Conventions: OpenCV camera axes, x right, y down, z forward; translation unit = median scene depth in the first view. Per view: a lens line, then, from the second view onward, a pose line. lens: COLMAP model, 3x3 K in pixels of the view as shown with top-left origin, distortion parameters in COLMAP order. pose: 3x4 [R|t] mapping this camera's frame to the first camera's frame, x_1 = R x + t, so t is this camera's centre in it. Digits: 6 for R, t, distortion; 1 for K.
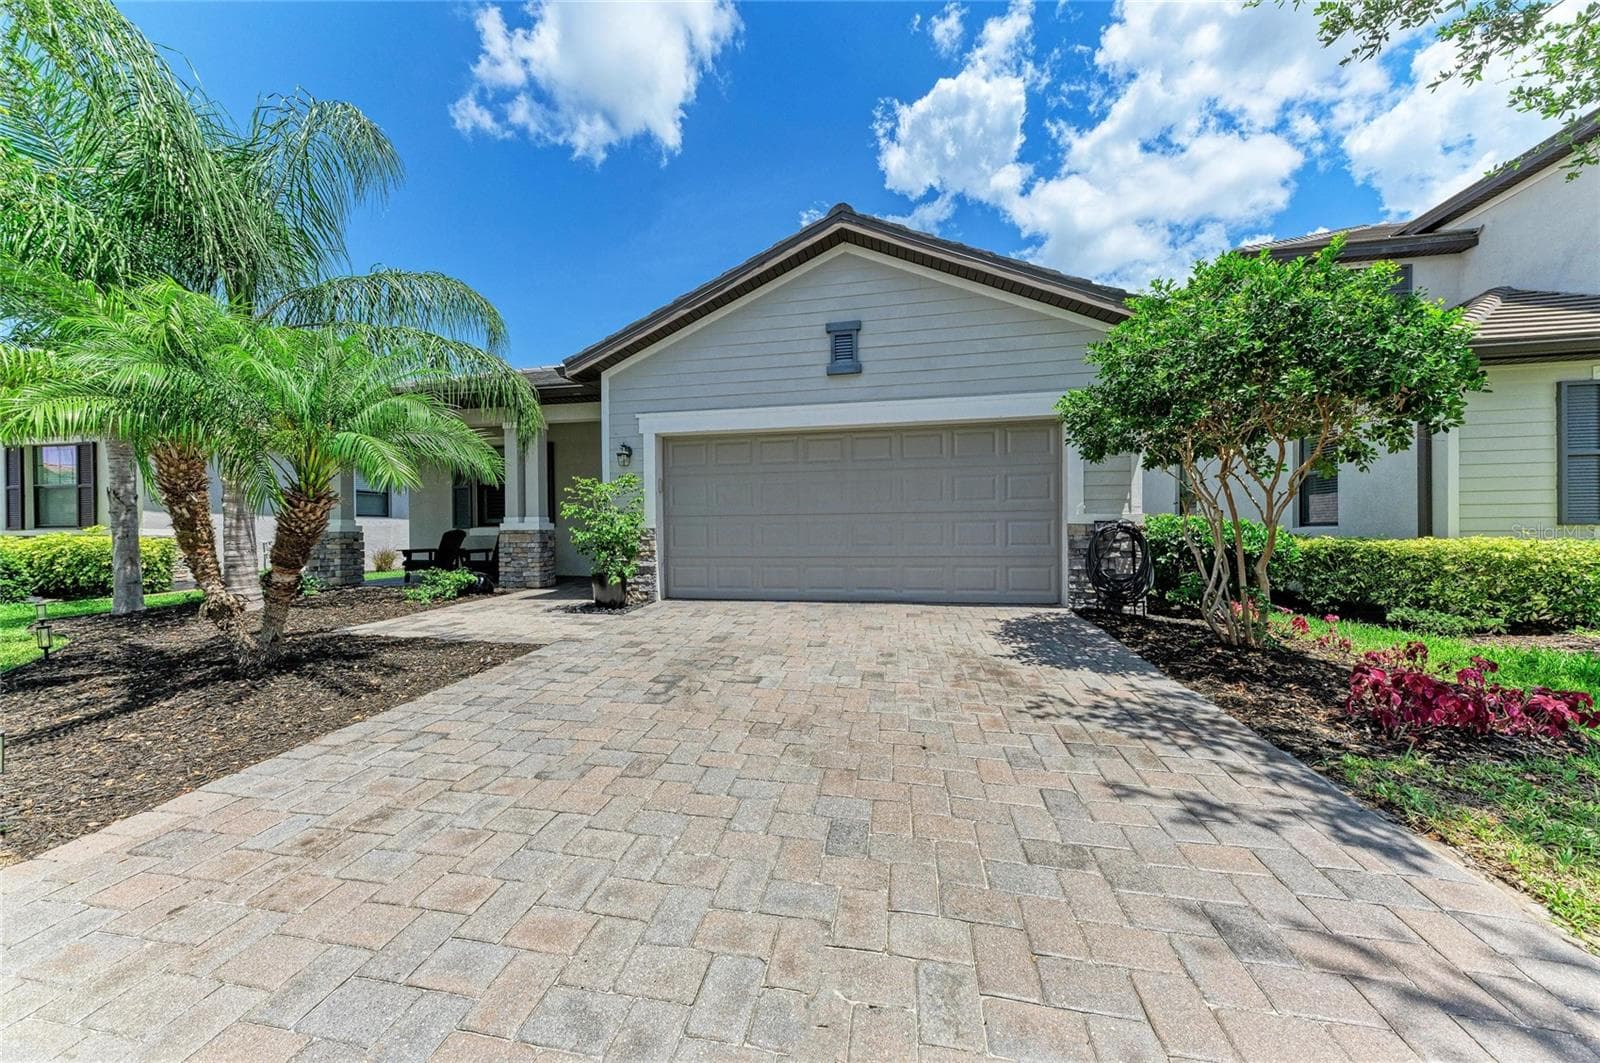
lens RADIAL K [[544.0, 0, 800.0], [0, 544.0, 531.5], [0, 0, 1]] dist [0.000870, 0.000070]
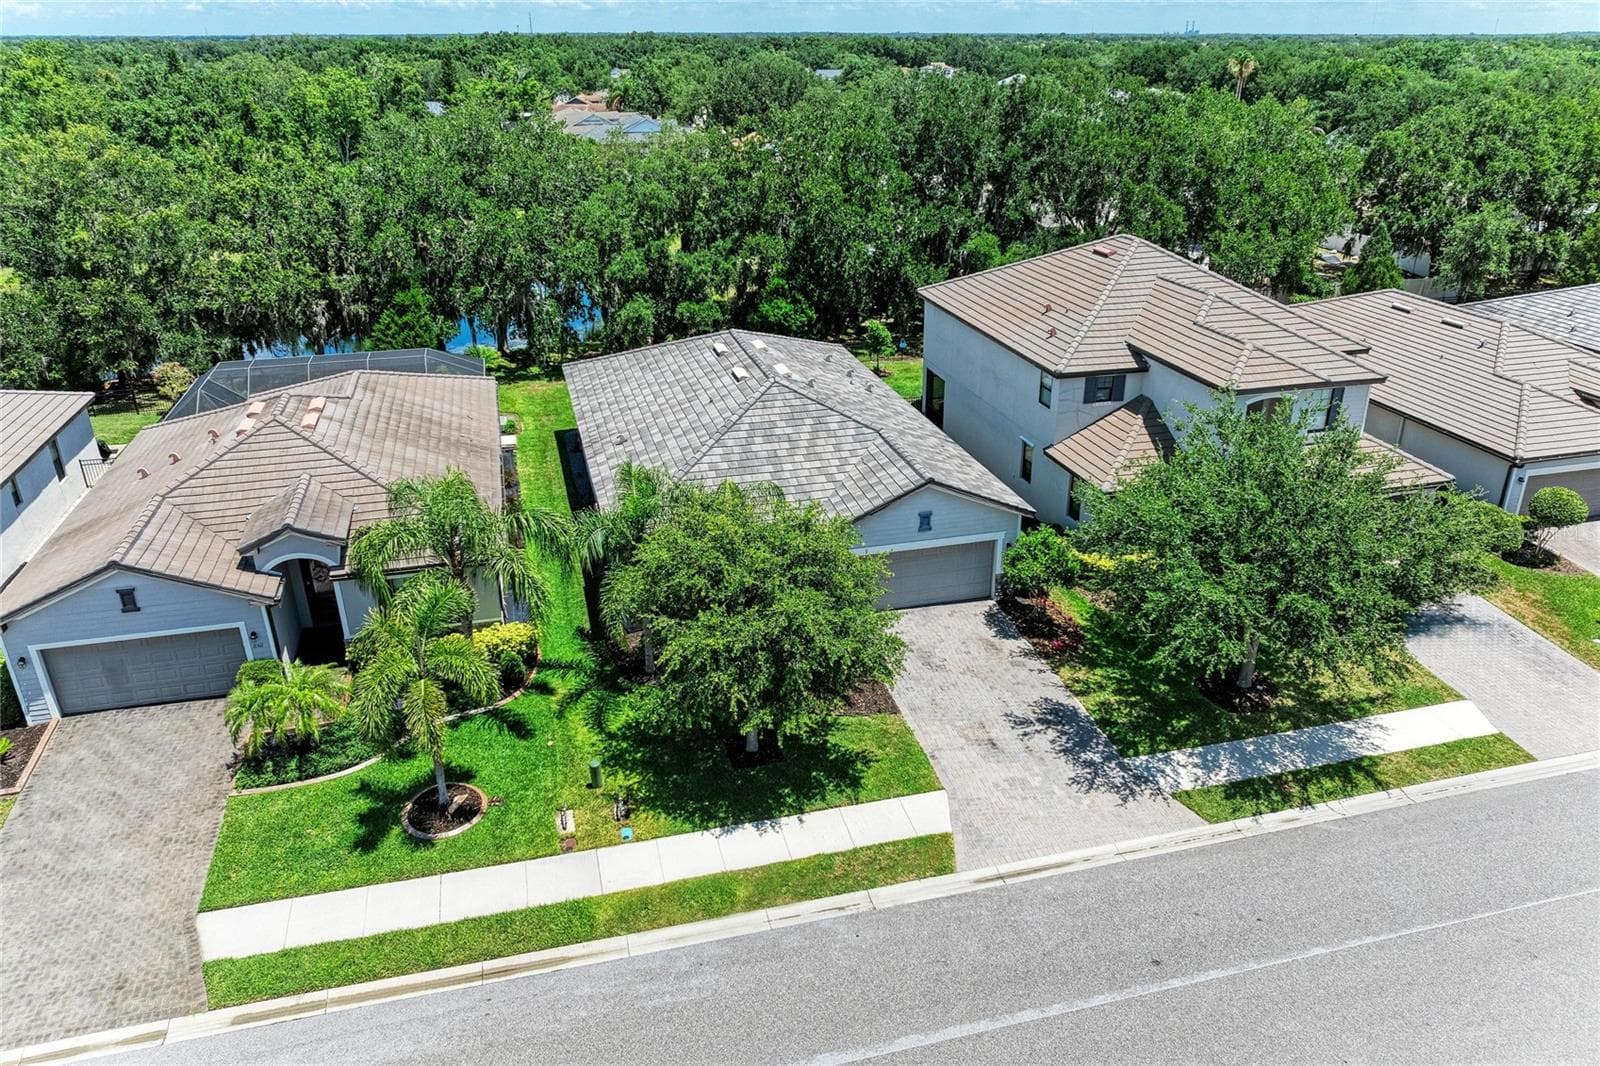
lens RADIAL K [[1106.8, 0, 800.0], [0, 1106.8, 533.0], [0, 0, 1]] dist [0.039471, 0.000457]
pose [[0.895441, -0.185993, 0.404465, -2.587267], [0.001995, 0.910210, 0.414143, -2.463645], [-0.445175, -0.370034, 0.815410, -3.041681]]
